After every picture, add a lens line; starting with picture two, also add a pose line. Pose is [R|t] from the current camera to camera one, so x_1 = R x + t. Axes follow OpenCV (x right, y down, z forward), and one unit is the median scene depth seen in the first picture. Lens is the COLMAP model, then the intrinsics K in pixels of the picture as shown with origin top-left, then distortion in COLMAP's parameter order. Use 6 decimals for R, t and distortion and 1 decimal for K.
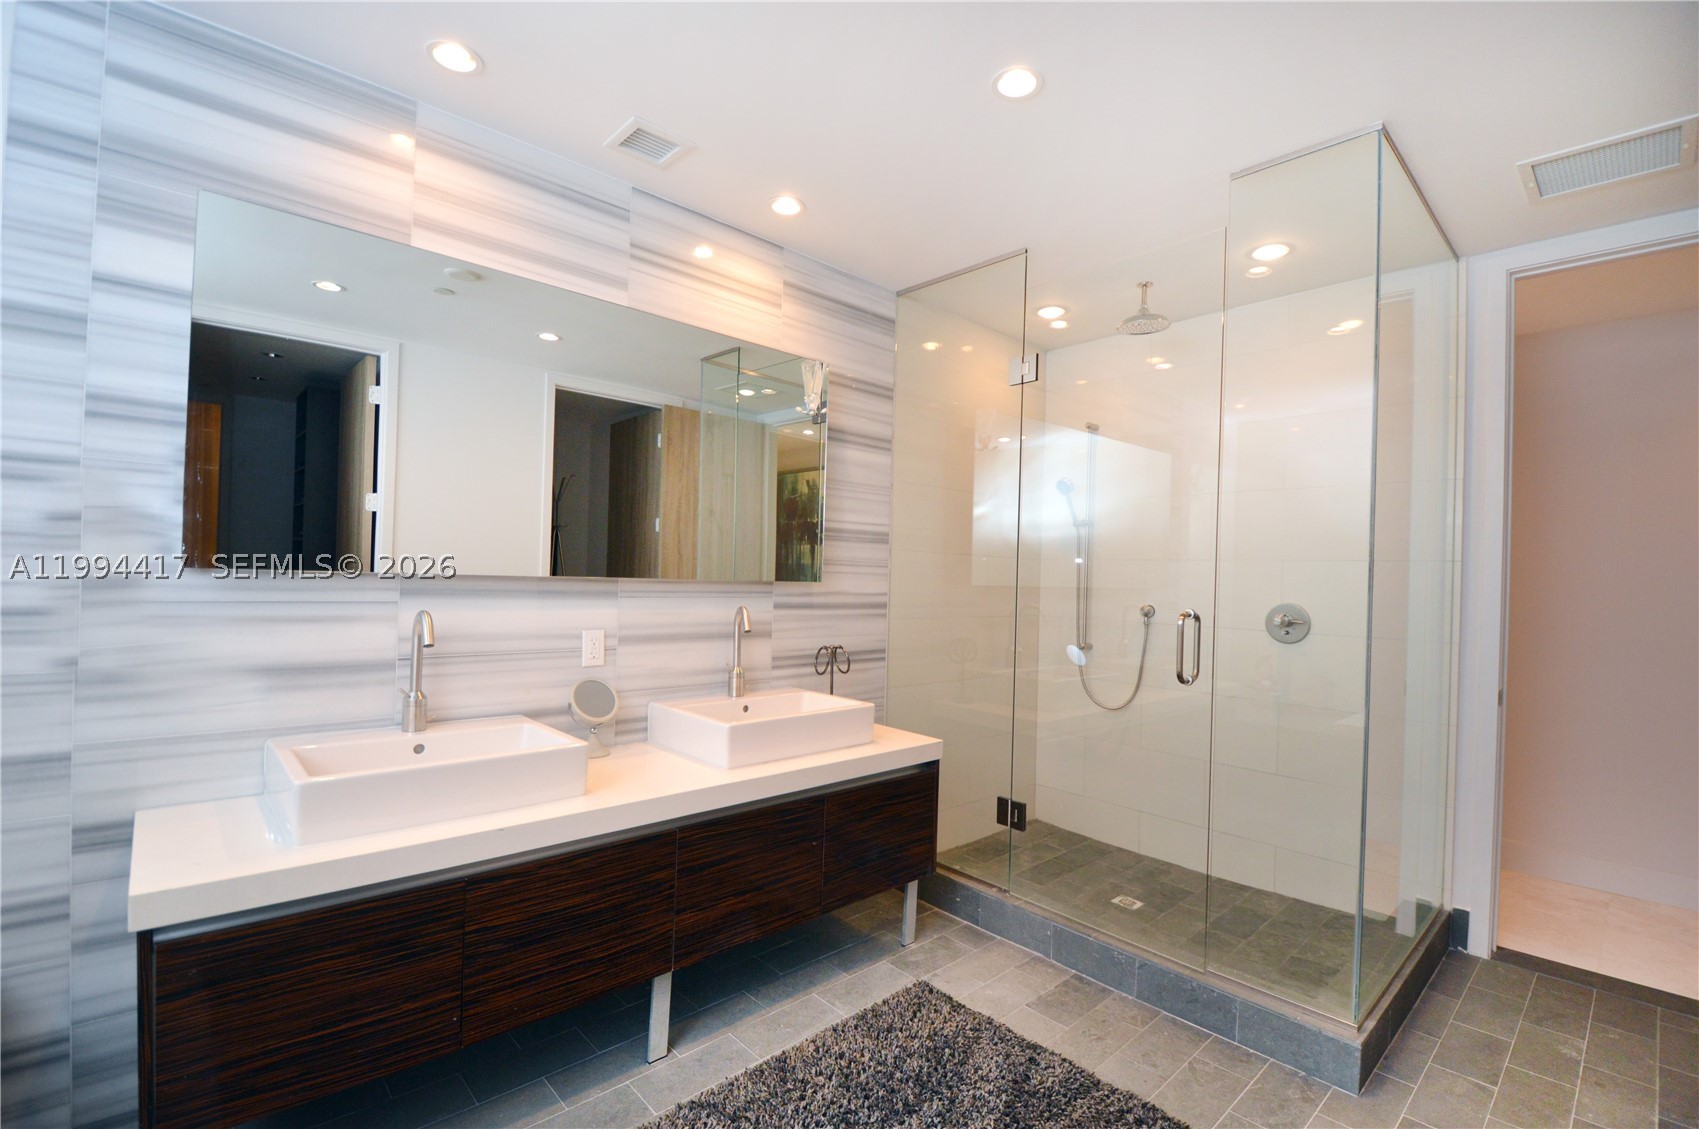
lens RADIAL K [[754.6, 0, 863.9], [0, 754.6, 574.6], [0, 0, 1]] dist [0.015428, -0.021367]
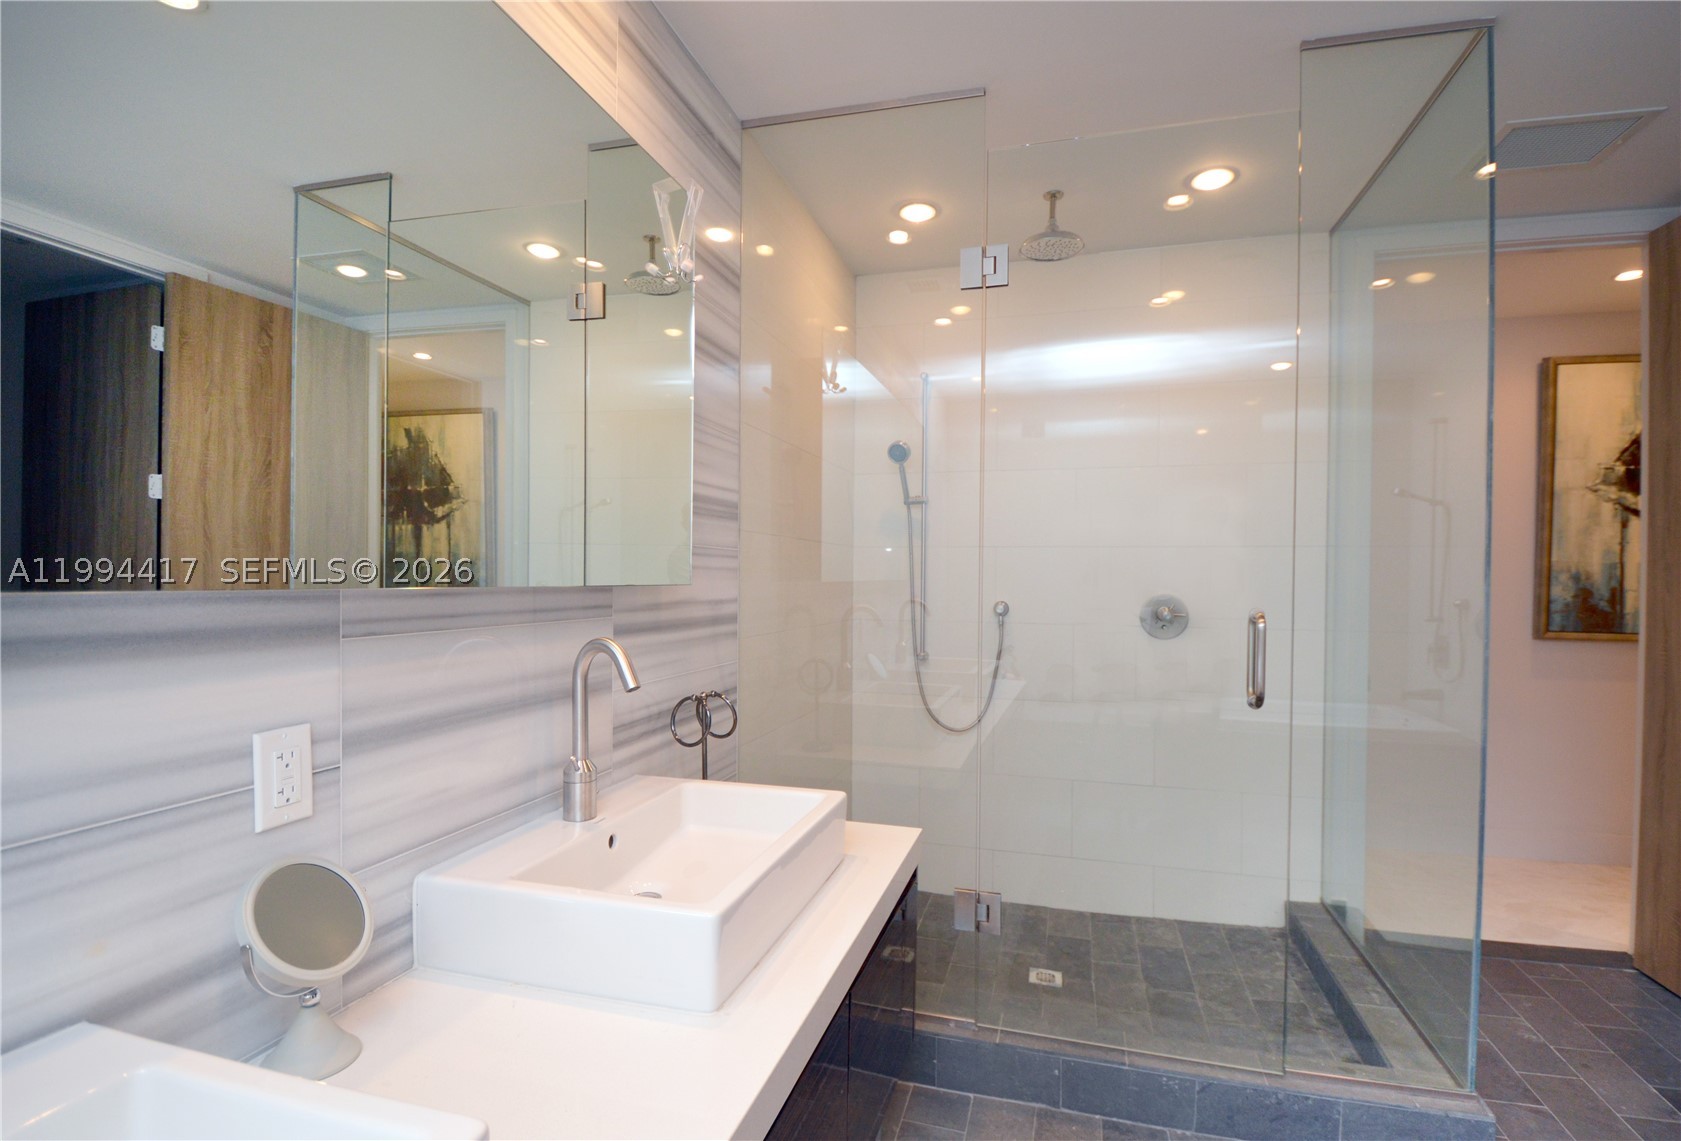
lens RADIAL K [[796.8, 0, 857.9], [0, 796.8, 584.1], [0, 0, 1]] dist [0.011494, -0.024327]
pose [[0.852221, -0.025269, 0.522571, -0.293213], [0.012759, 0.999540, 0.027526, -0.005426], [-0.523026, -0.016791, 0.852151, 0.473422]]
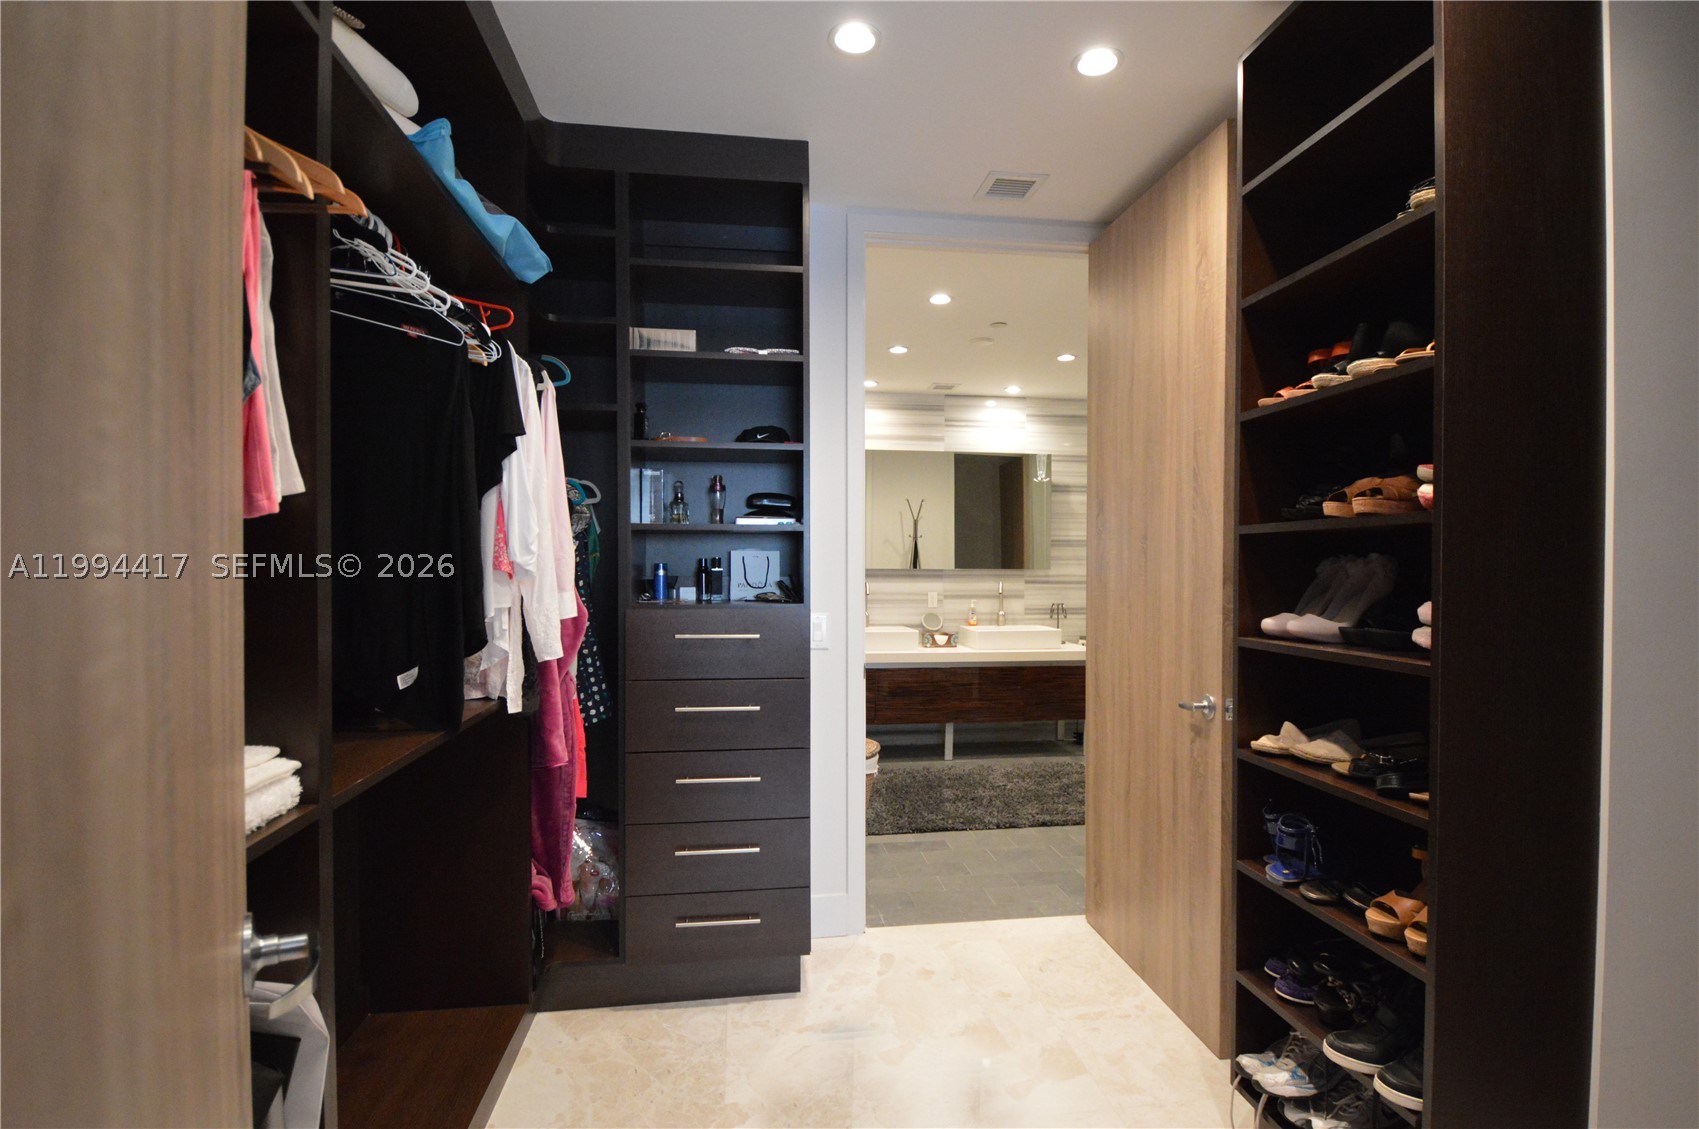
lens RADIAL K [[847.1, 0, 874.1], [0, 847.1, 575.3], [0, 0, 1]] dist [0.001121, -0.016134]
pose [[0.826120, -0.016806, -0.563244, 0.871298], [0.020074, 0.999798, -0.000389, 0.018112], [0.563137, -0.010985, 0.826291, -1.132021]]
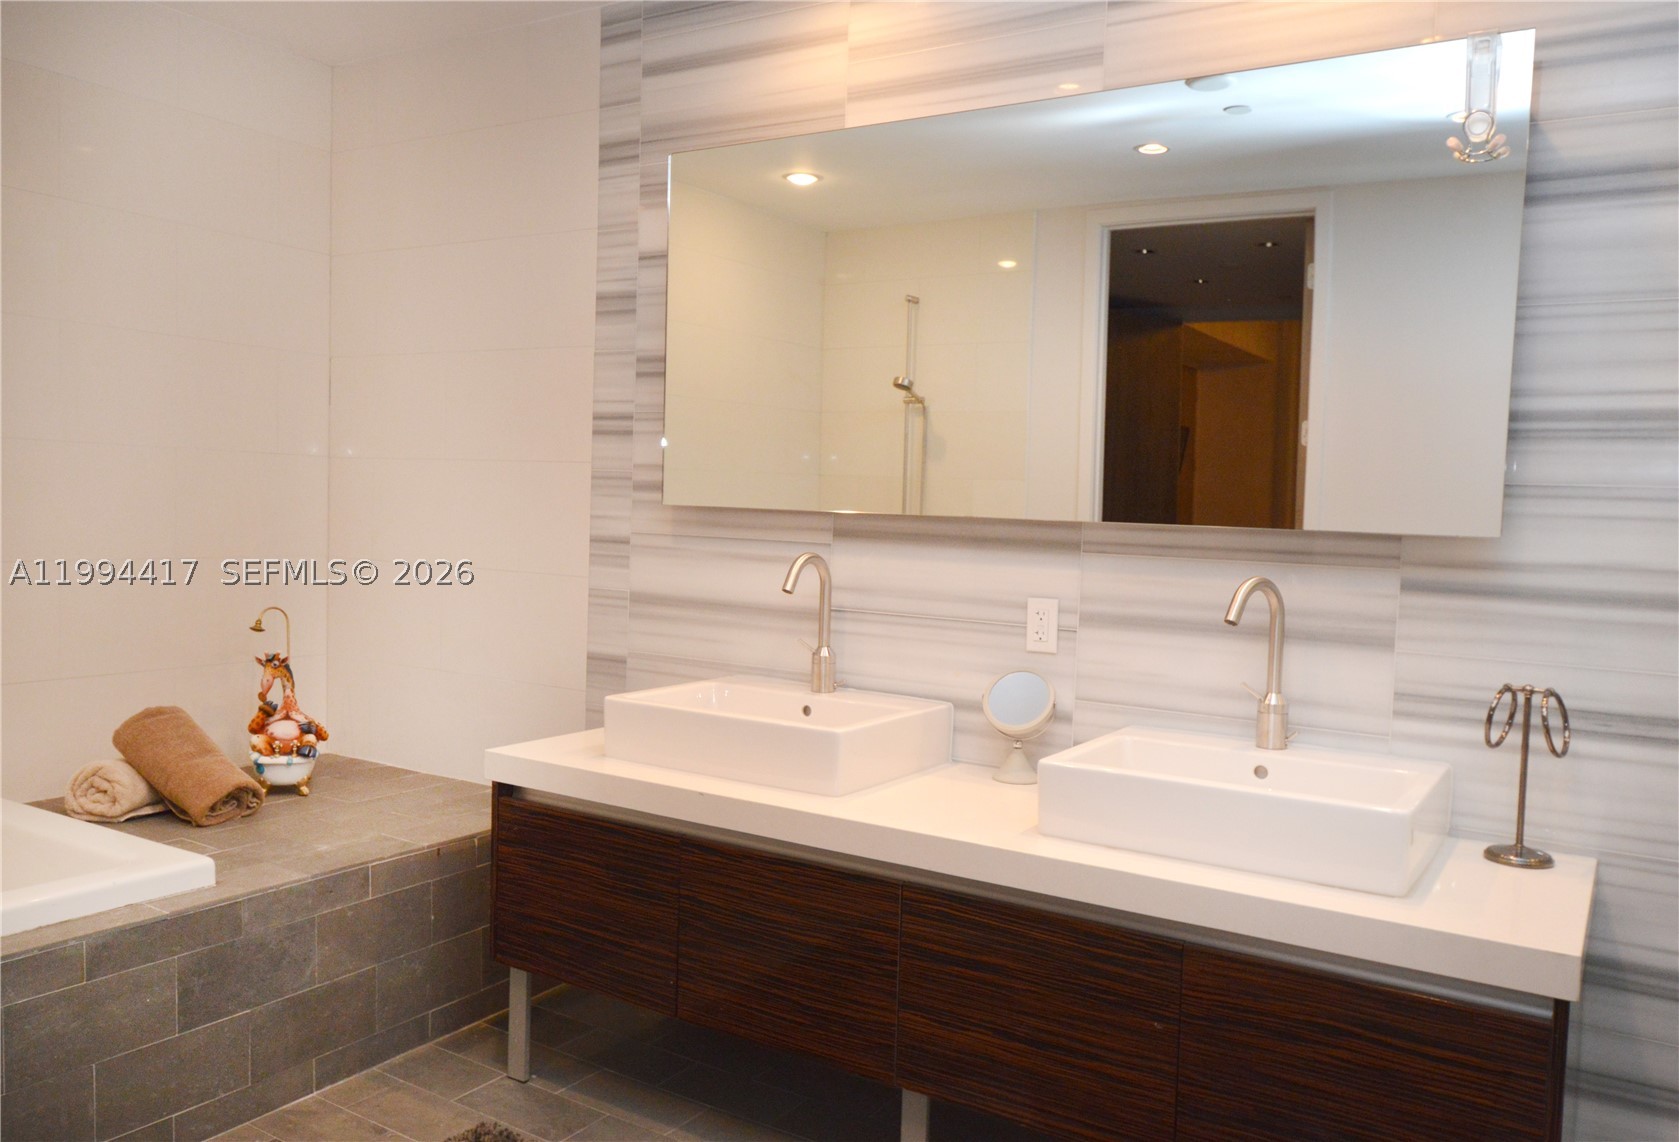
lens RADIAL K [[1306.8, 0, 812.9], [0, 1306.8, 570.3], [0, 0, 1]] dist [0.011164, 0.002059]
pose [[0.244064, 0.032385, -0.969218, 0.655811], [-0.023771, 0.999342, 0.027405, 0.019779], [0.969468, 0.016351, 0.244673, 0.477930]]
